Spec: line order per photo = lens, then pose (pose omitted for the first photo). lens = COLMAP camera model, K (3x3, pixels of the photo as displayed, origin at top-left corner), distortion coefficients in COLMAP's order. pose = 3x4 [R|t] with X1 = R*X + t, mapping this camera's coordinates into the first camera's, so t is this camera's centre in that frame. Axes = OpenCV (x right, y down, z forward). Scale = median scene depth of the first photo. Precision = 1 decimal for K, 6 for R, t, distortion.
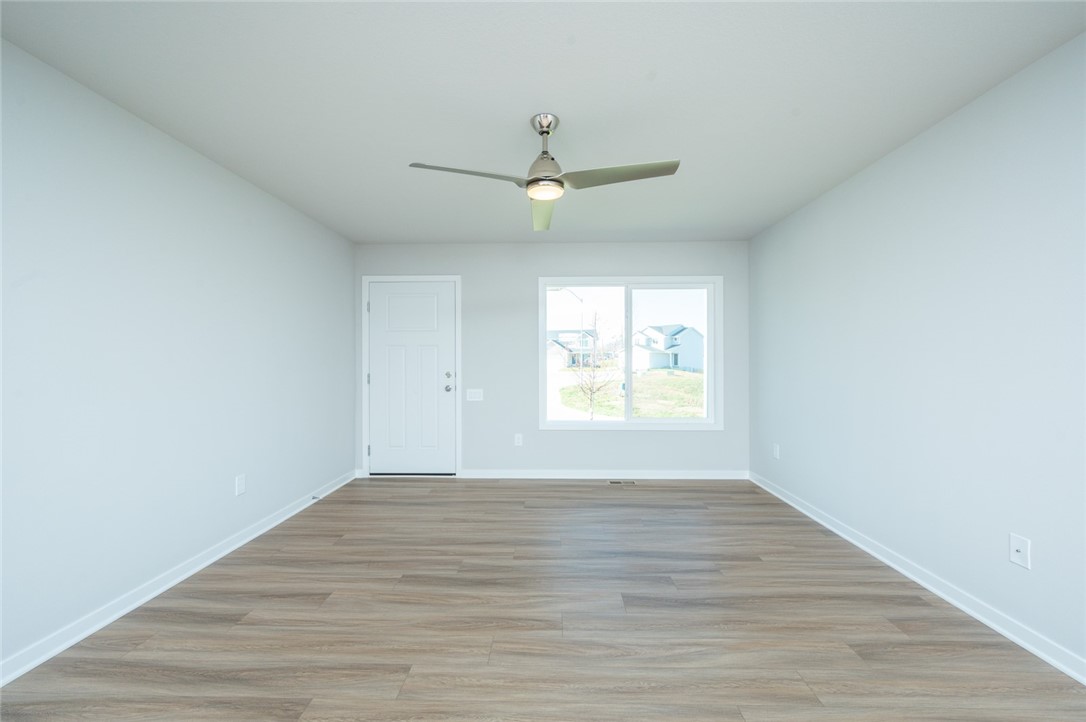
lens RADIAL K [[430.0, 0, 542.1], [0, 430.0, 359.3], [0, 0, 1]] dist [-0.000685, -0.000666]
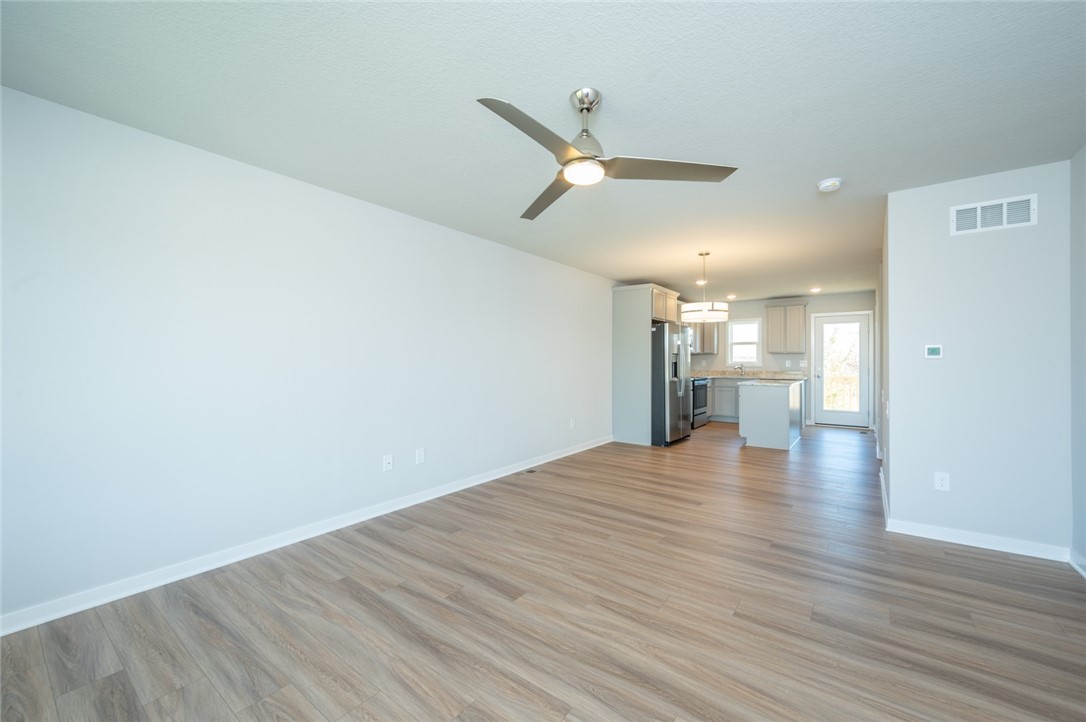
lens RADIAL K [[430.0, 0, 545.2], [0, 430.0, 357.8], [0, 0, 1]] dist [-0.000685, -0.000666]
pose [[-0.819354, 0.008551, 0.573224, -0.352500], [0.000549, 0.999900, -0.014130, 0.007056], [-0.573288, -0.011263, -0.819277, 1.420121]]
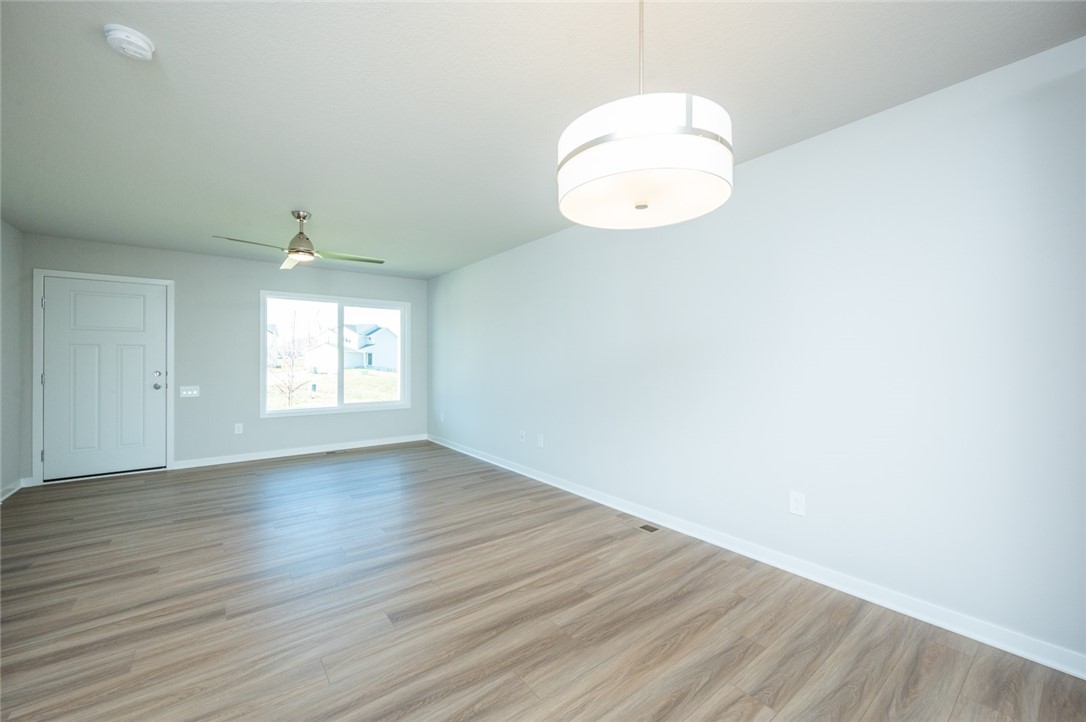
lens RADIAL K [[430.0, 0, 543.8], [0, 430.0, 358.9], [0, 0, 1]] dist [-0.000685, -0.000666]
pose [[0.773017, 0.004641, 0.634369, -0.250016], [-0.004436, 0.999988, -0.001909, -0.003220], [-0.634370, -0.001338, 0.773028, -0.669605]]
